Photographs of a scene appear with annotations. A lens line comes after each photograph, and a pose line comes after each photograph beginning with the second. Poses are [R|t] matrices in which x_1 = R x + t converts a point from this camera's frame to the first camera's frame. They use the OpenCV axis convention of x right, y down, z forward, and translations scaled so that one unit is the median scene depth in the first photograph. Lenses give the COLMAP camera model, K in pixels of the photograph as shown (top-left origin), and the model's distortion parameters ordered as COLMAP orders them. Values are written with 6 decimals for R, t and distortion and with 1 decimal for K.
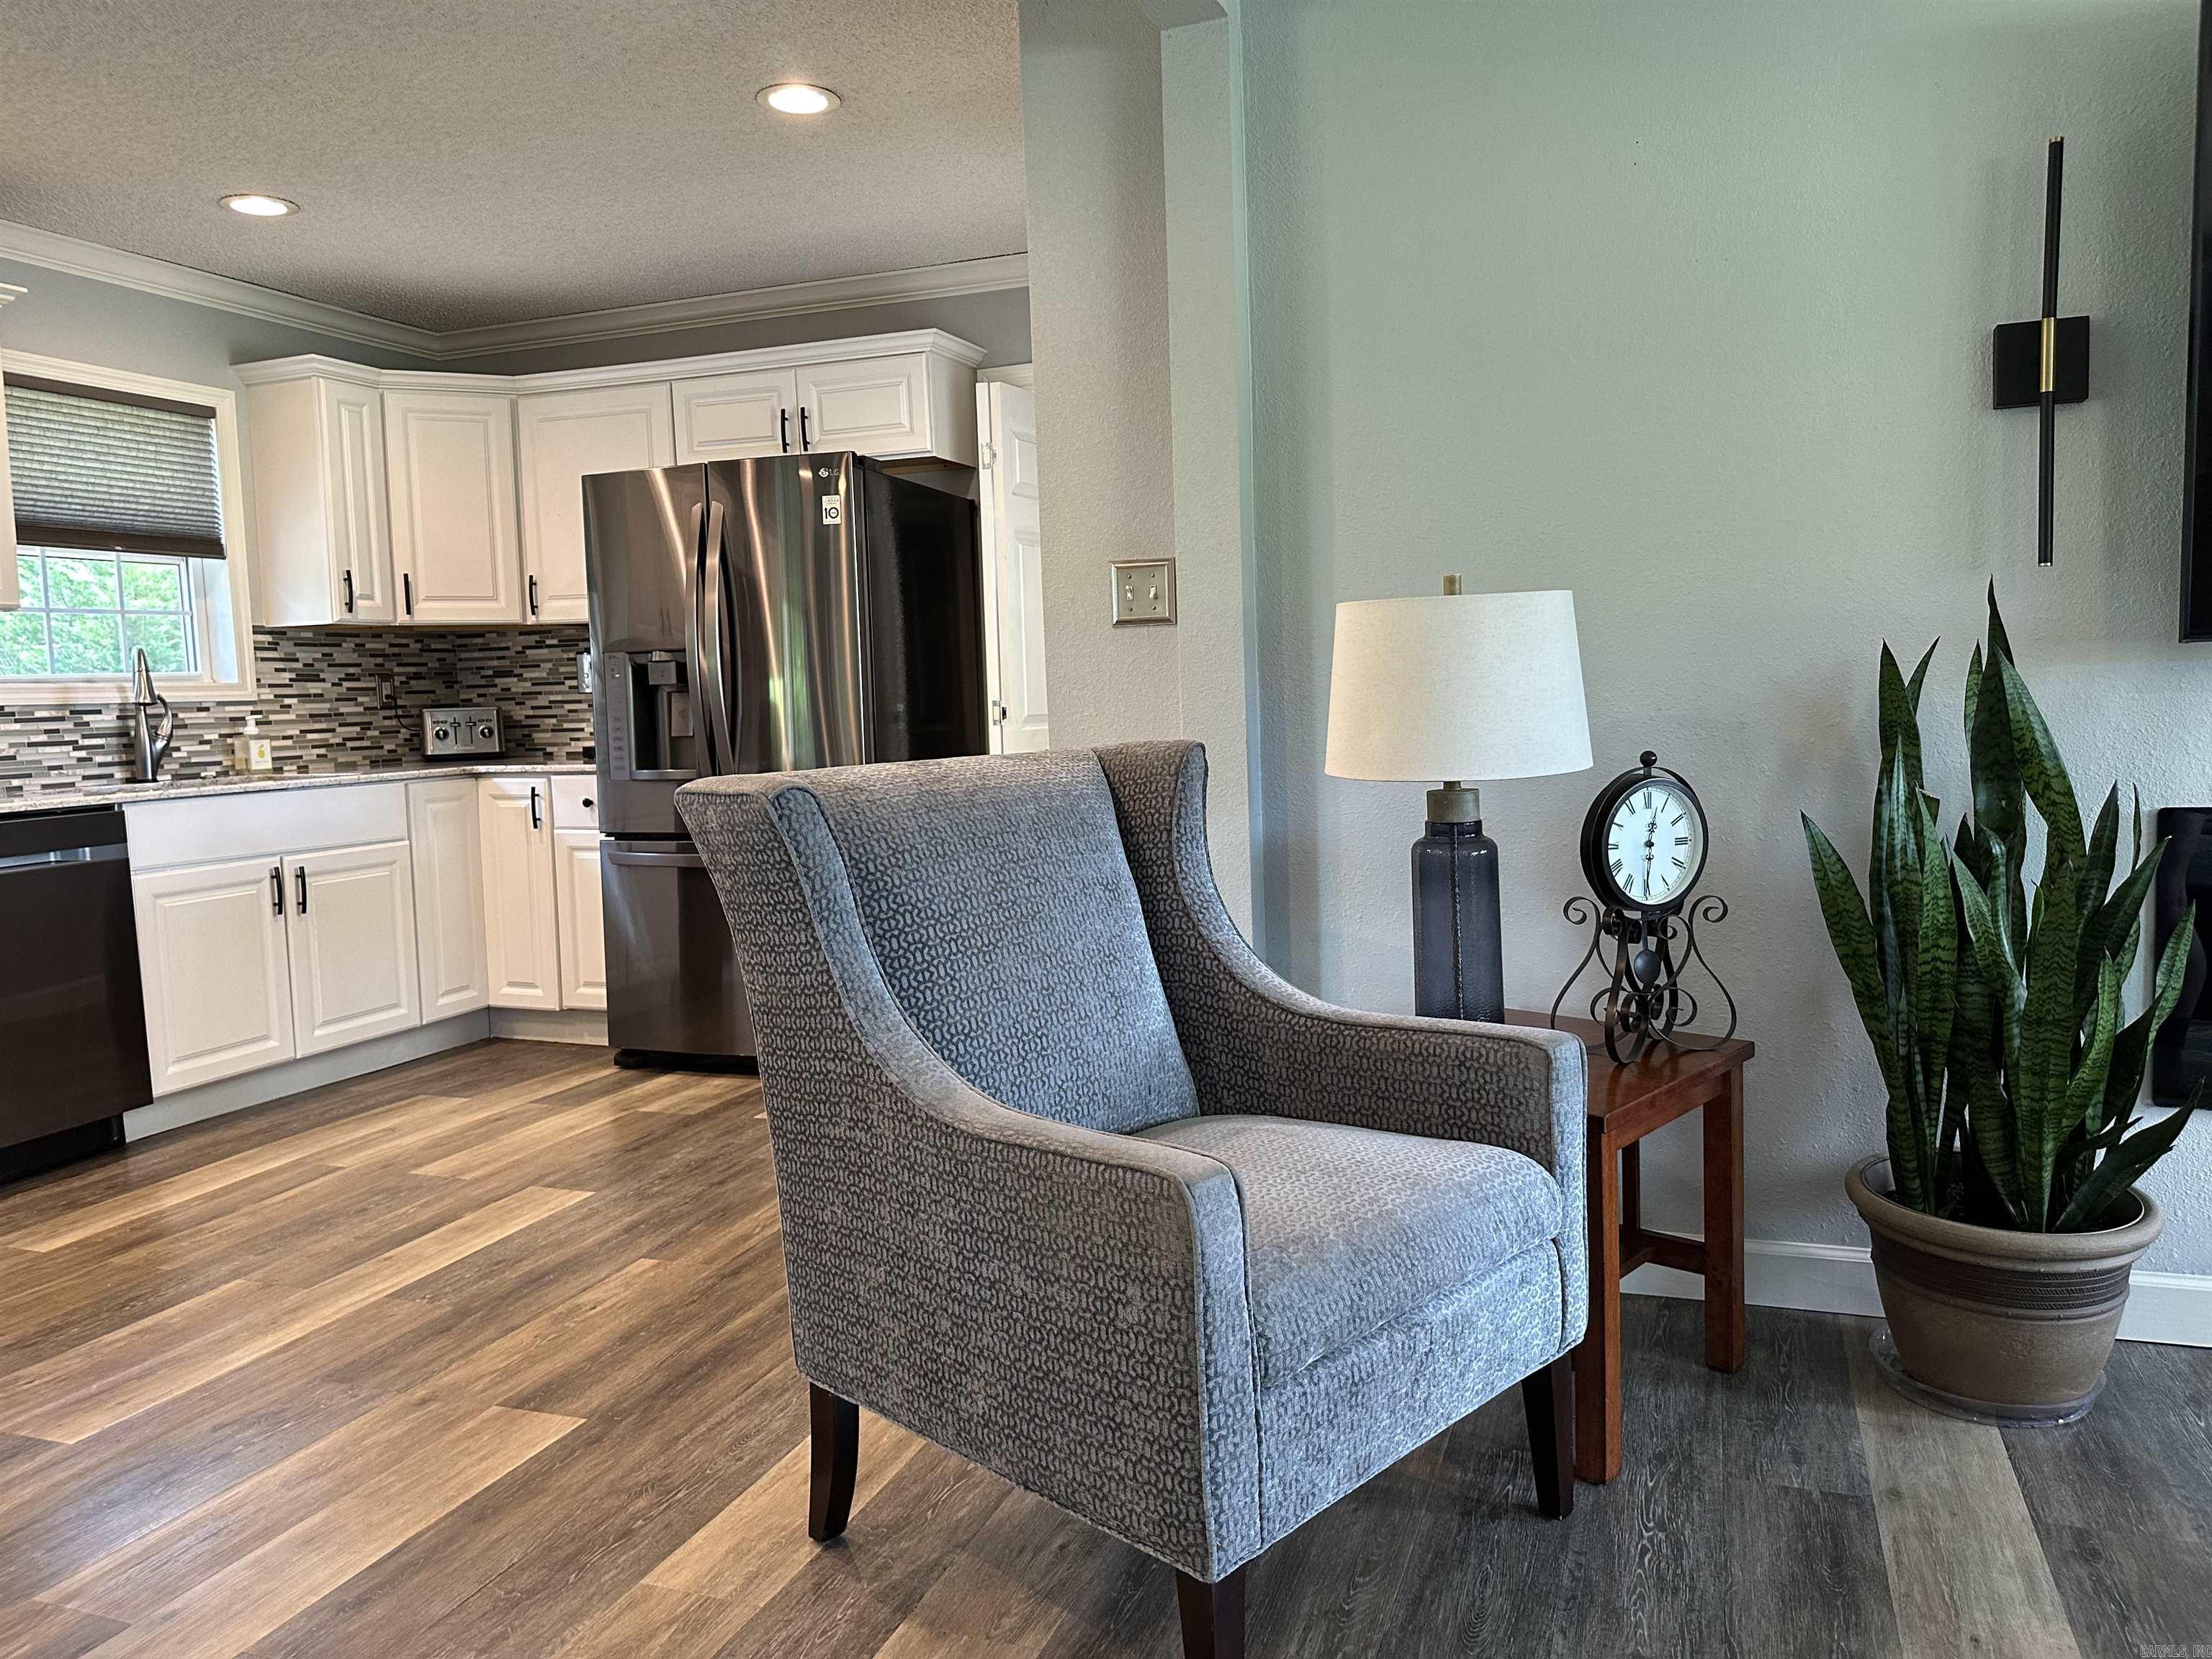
lens RADIAL K [[1591.0, 0, 1085.4], [0, 1591.0, 807.9], [0, 0, 1]] dist [0.050821, -0.065408]
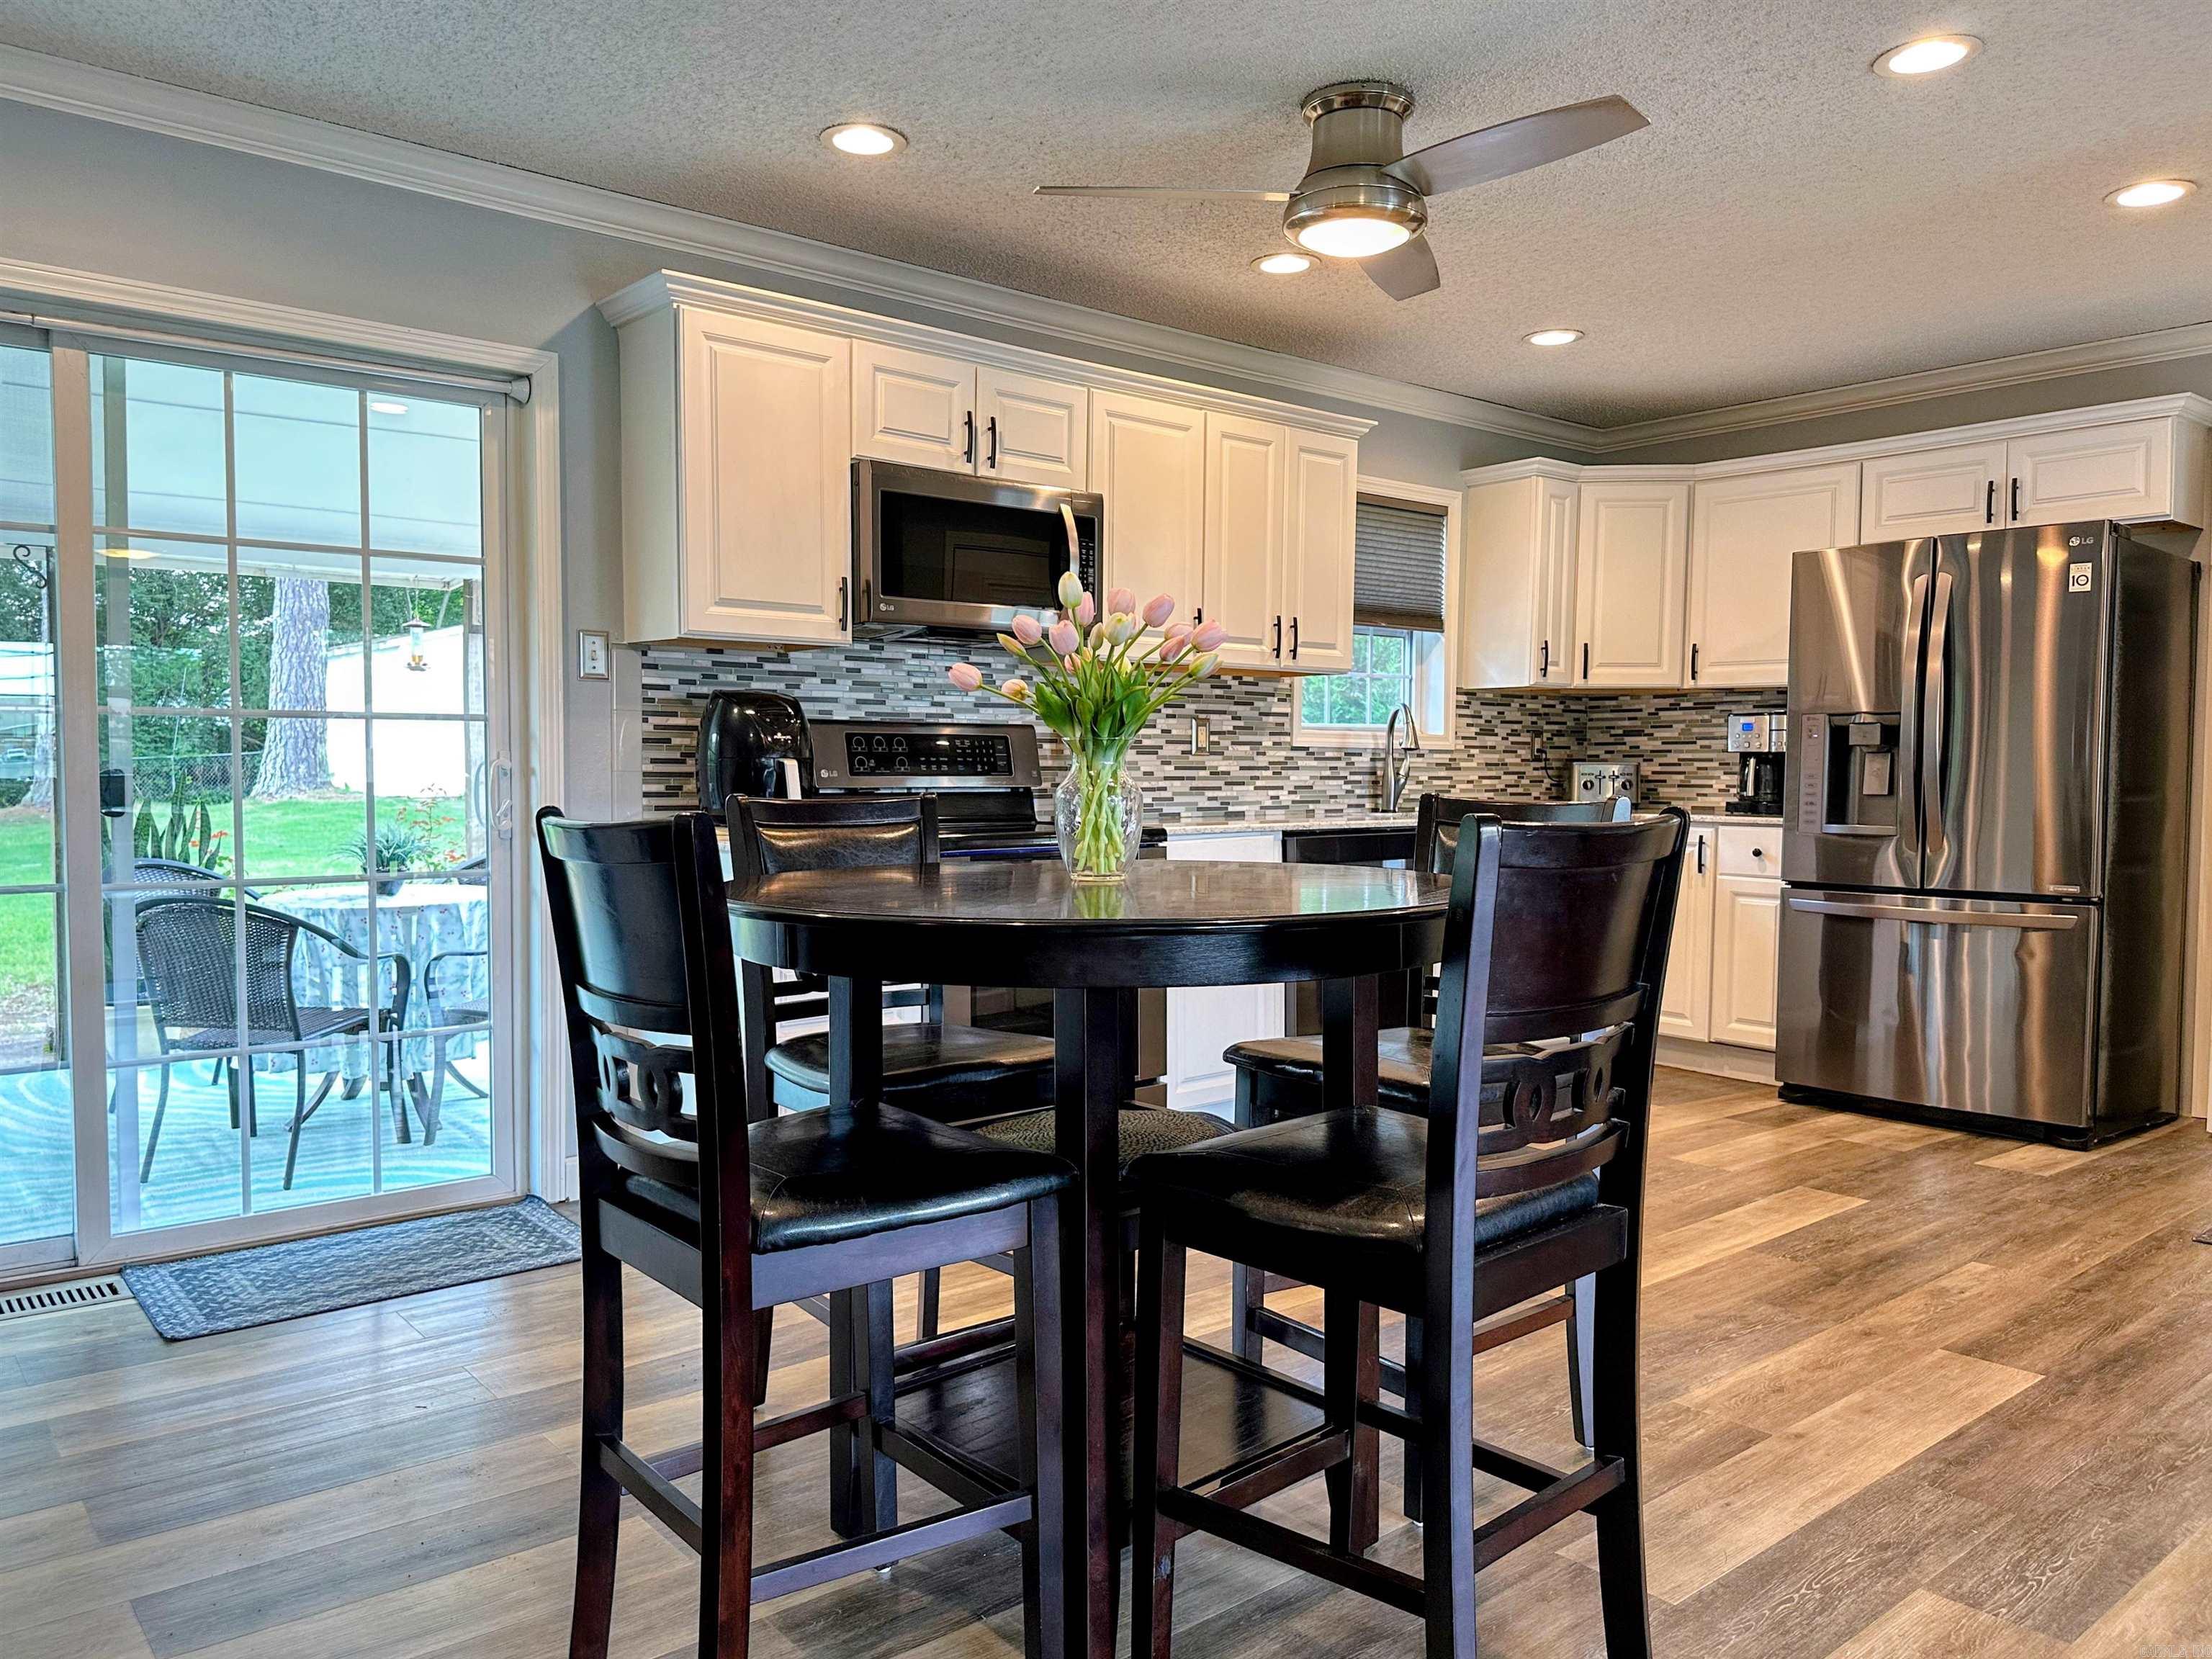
lens RADIAL K [[1591.0, 0, 1099.3], [0, 1591.0, 831.0], [0, 0, 1]] dist [0.050821, -0.065408]
pose [[0.870324, 0.056873, -0.489185, -0.185616], [-0.070578, 0.997460, -0.009601, 0.026332], [0.487396, 0.042881, 0.872127, -0.179765]]
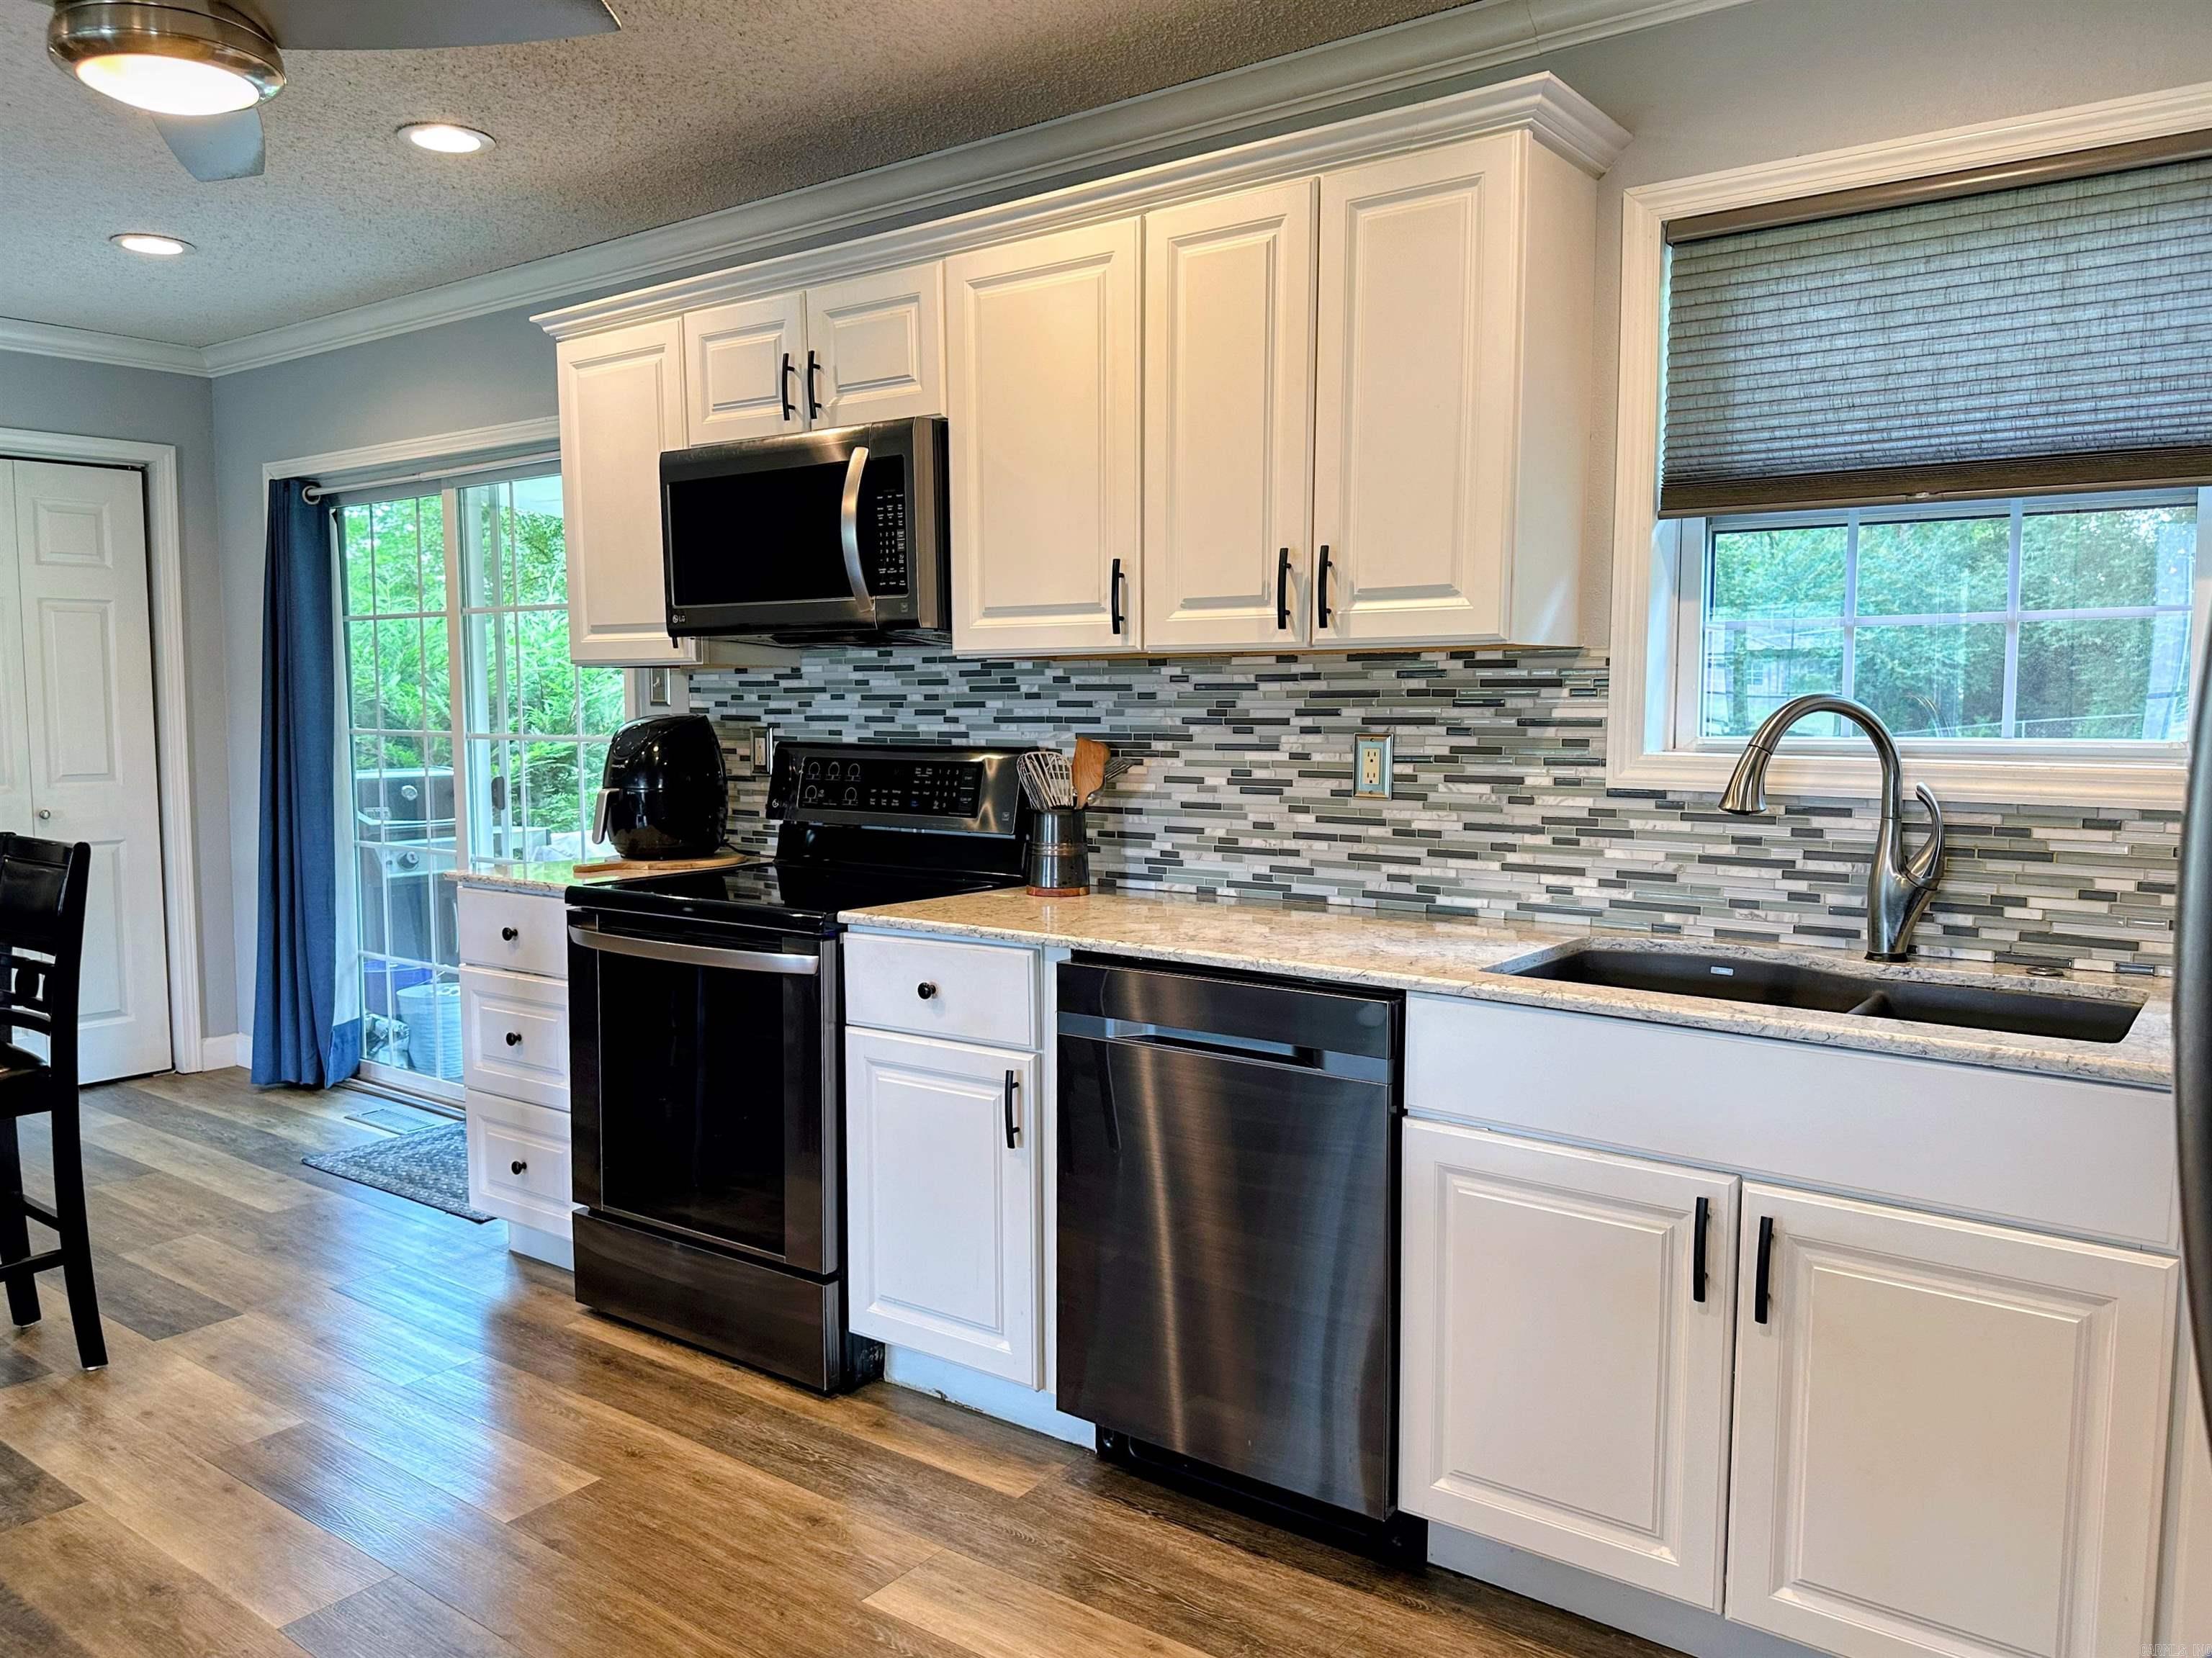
lens RADIAL K [[1590.9, 0, 1098.6], [0, 1590.9, 839.2], [0, 0, 1]] dist [0.050821, -0.065408]
pose [[-0.275430, 0.113641, -0.954581, -0.037902], [-0.066401, 0.988368, 0.136822, -0.109338], [0.959025, 0.101070, -0.264680, 0.921418]]
